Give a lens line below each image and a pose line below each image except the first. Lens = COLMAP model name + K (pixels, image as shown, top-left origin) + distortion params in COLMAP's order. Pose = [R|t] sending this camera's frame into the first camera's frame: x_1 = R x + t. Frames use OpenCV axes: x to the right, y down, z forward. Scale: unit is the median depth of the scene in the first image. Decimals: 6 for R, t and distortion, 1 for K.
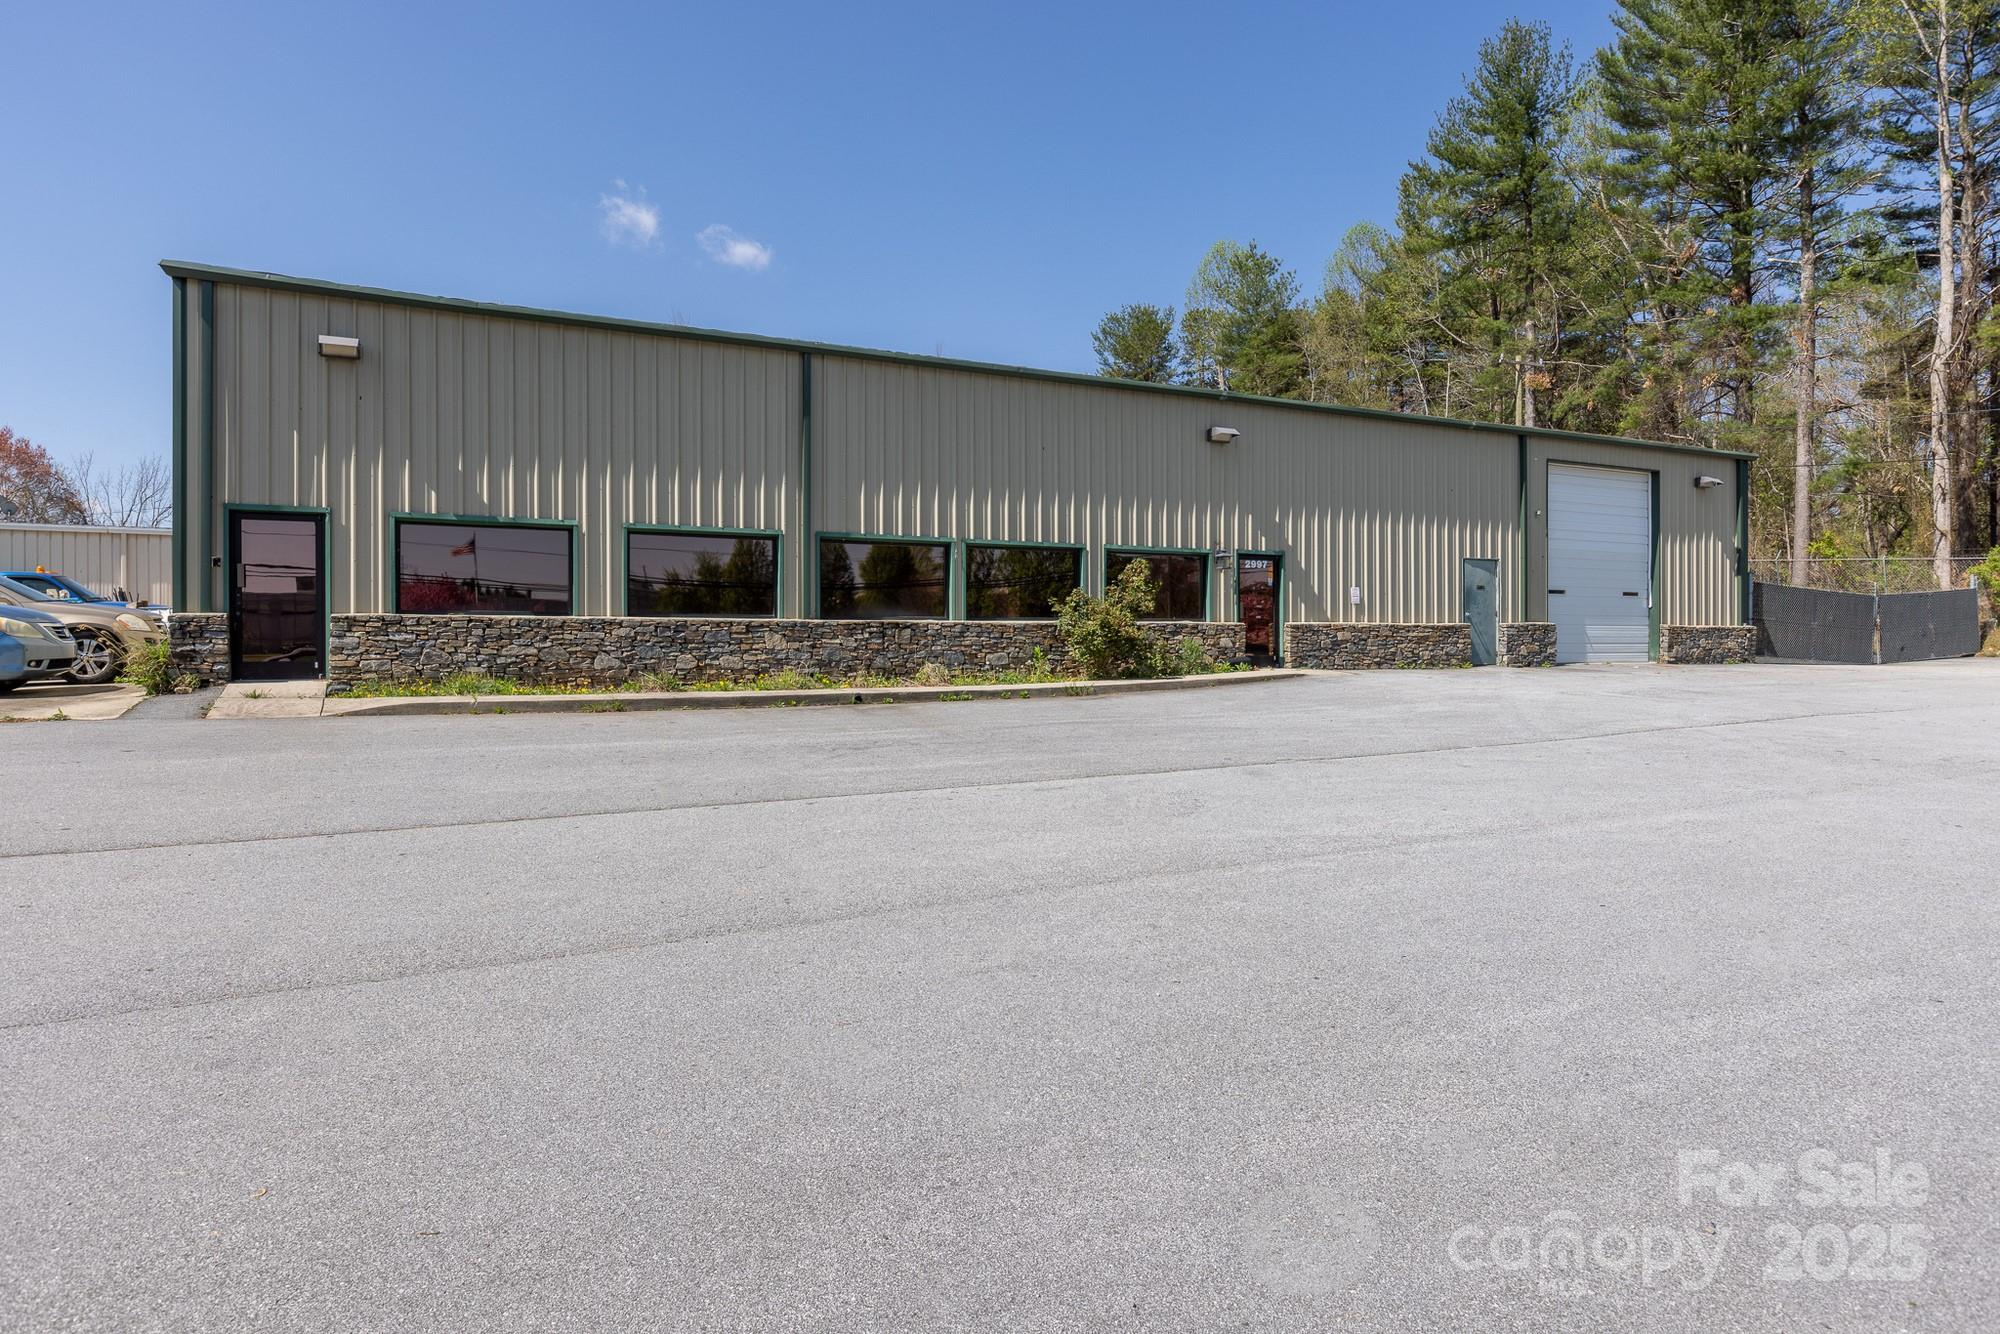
lens RADIAL K [[1243.4, 0, 1000.0], [0, 1243.4, 667.0], [0, 0, 1]] dist [0.003576, -0.000230]
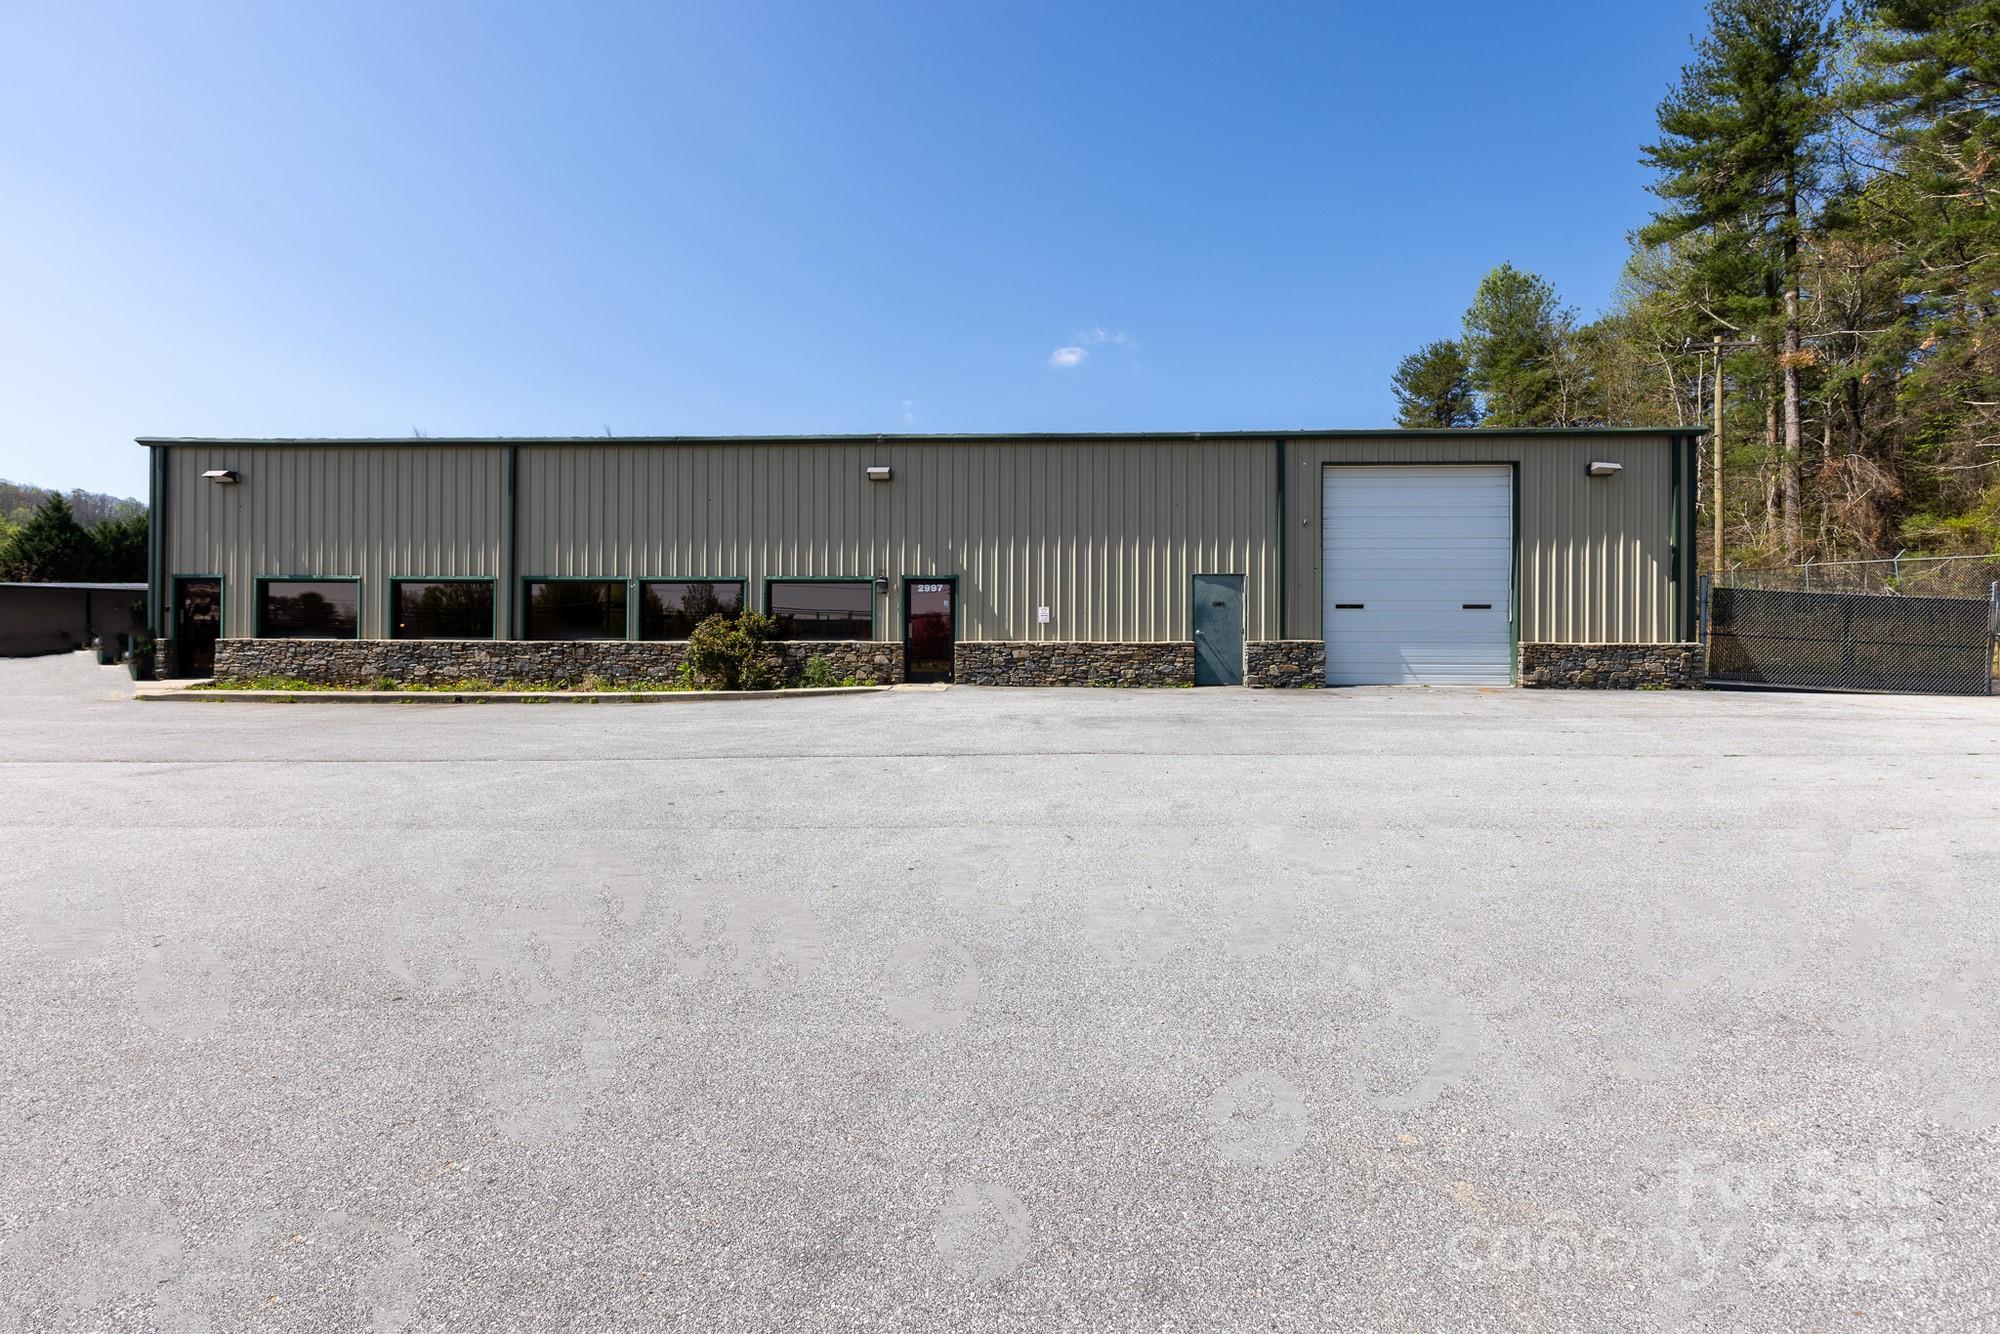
lens RADIAL K [[882.0, 0, 1000.0], [0, 882.0, 667.0], [0, 0, 1]] dist [0.002775, -0.000868]
pose [[0.854596, 0.010134, -0.519195, 0.665281], [-0.015269, 0.999868, -0.005617, -0.010007], [0.519069, 0.012728, 0.854637, 0.370015]]
